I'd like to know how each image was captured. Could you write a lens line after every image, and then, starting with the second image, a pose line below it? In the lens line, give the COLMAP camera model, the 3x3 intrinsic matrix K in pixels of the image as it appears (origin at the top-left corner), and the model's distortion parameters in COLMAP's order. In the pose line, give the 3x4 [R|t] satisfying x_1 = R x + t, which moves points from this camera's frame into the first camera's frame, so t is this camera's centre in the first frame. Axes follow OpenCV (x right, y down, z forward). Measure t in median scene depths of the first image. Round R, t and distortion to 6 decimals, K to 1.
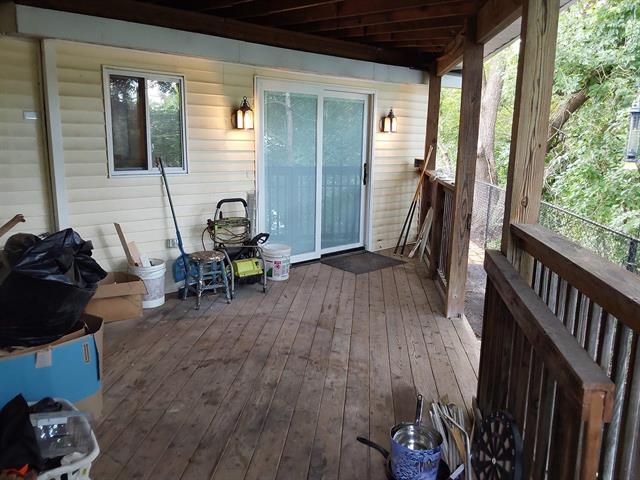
lens RADIAL K [[510.4, 0, 320.8], [0, 510.4, 242.0], [0, 0, 1]] dist [0.026029, -0.006539]
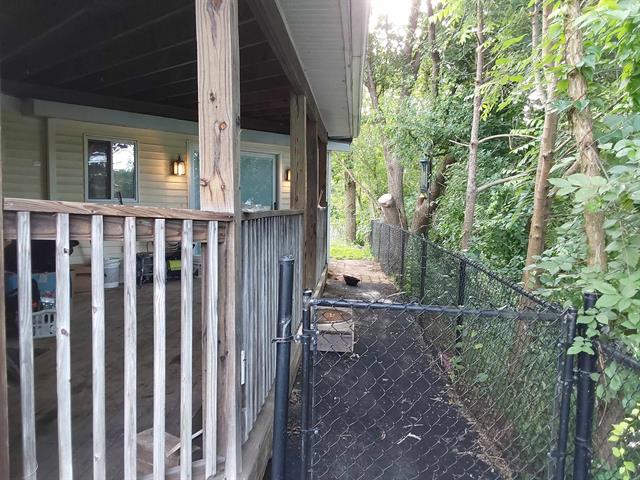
lens RADIAL K [[512.3, 0, 321.4], [0, 512.3, 240.5], [0, 0, 1]] dist [0.071601, -0.112234]
pose [[0.999533, -0.006714, 0.029819, 0.215640], [0.010719, 0.990615, -0.136260, 0.174890], [-0.028624, 0.136516, 0.990224, -0.467290]]
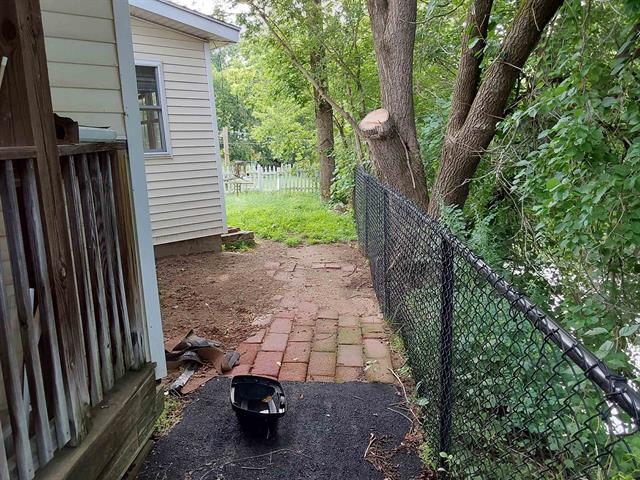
lens RADIAL K [[512.3, 0, 317.1], [0, 512.3, 237.0], [0, 0, 1]] dist [0.071601, -0.112234]
pose [[0.997882, -0.063039, 0.016045, 0.453234], [0.063445, 0.997643, -0.026136, -0.099586], [-0.014360, 0.027099, 0.999530, 0.913781]]
